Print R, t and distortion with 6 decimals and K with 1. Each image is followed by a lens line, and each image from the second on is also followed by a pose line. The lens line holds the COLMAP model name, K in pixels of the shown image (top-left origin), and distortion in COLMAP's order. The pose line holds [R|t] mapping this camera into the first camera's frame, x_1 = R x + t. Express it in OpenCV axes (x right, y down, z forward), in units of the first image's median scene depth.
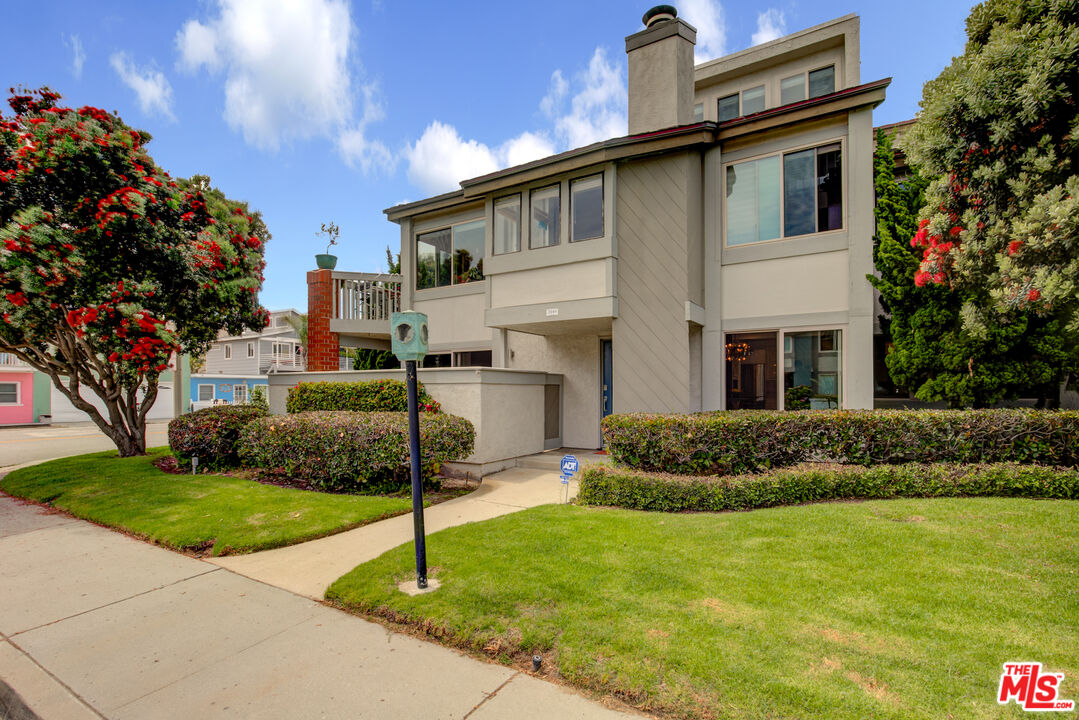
lens RADIAL K [[504.8, 0, 539.6], [0, 504.8, 391.4], [0, 0, 1]] dist [-0.003082, -0.000270]
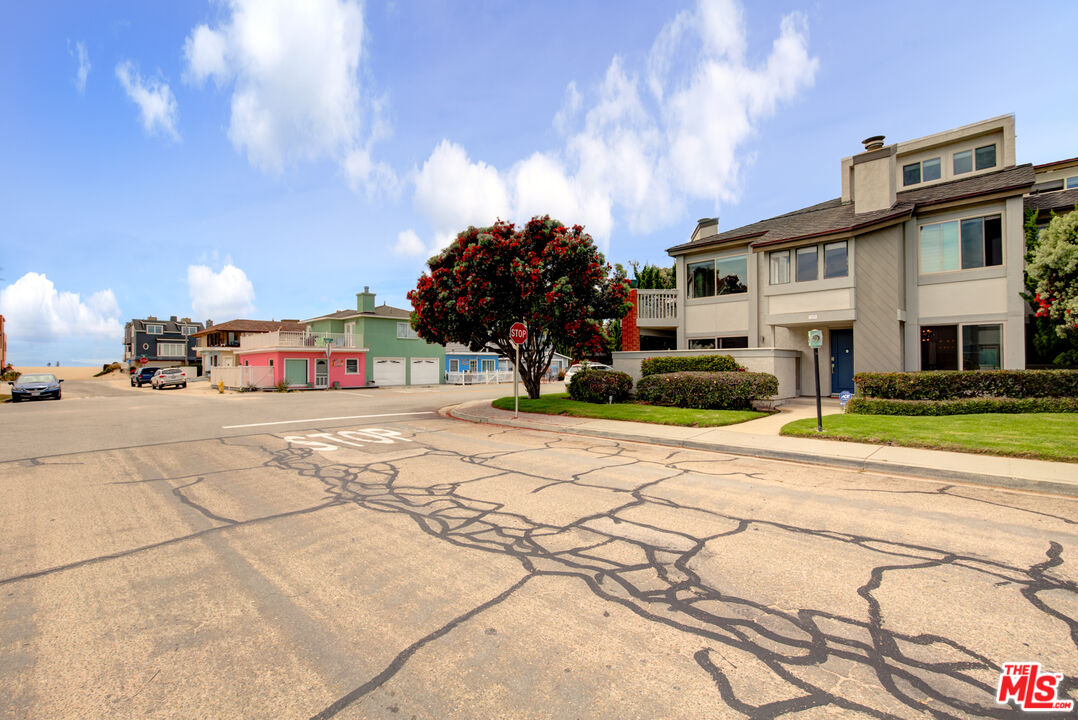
lens RADIAL K [[490.1, 0, 539.0], [0, 490.1, 360.0], [0, 0, 1]] dist [0.000907, 0.000830]
pose [[0.975820, -0.006529, -0.218479, -0.577964], [0.004256, 0.999932, -0.010871, 0.012730], [0.218535, 0.009679, 0.975781, -0.975500]]
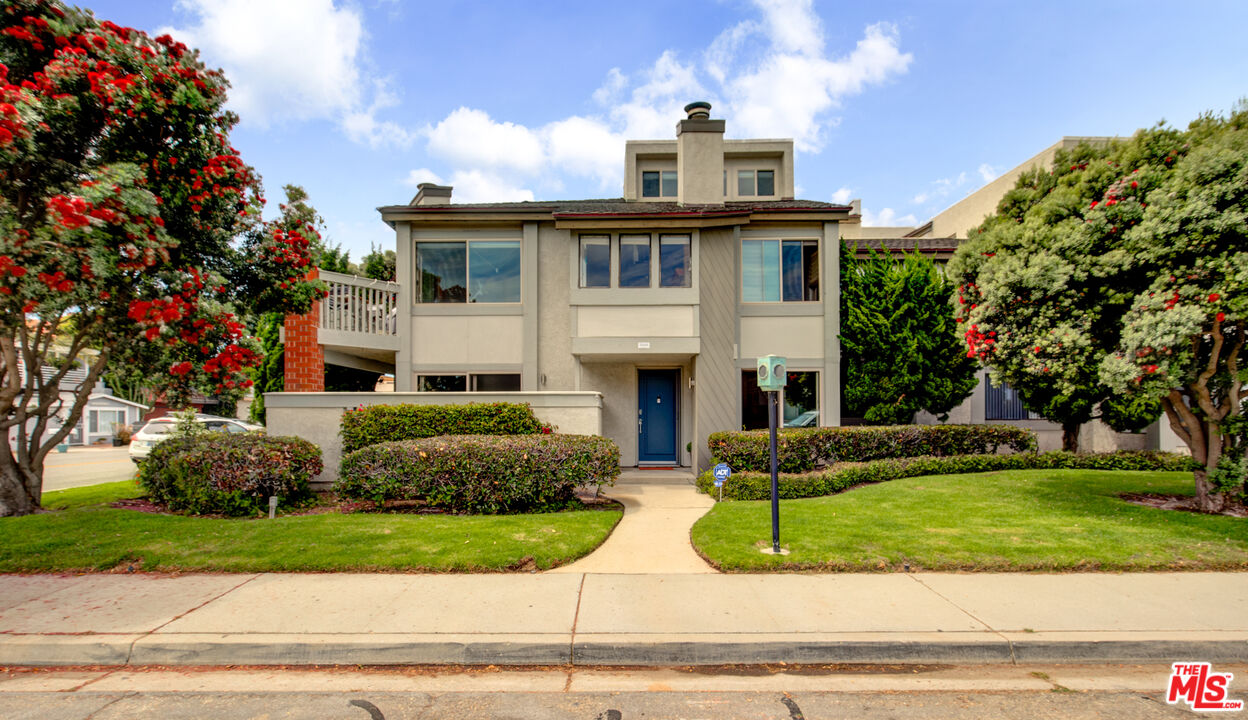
lens RADIAL K [[556.9, 0, 610.1], [0, 556.9, 412.3], [0, 0, 1]] dist [-0.007346, 0.000297]
pose [[0.855640, 0.001747, 0.517568, -0.730698], [0.002434, 0.999970, -0.007399, 0.004345], [-0.517565, 0.007591, 0.855610, -0.045030]]
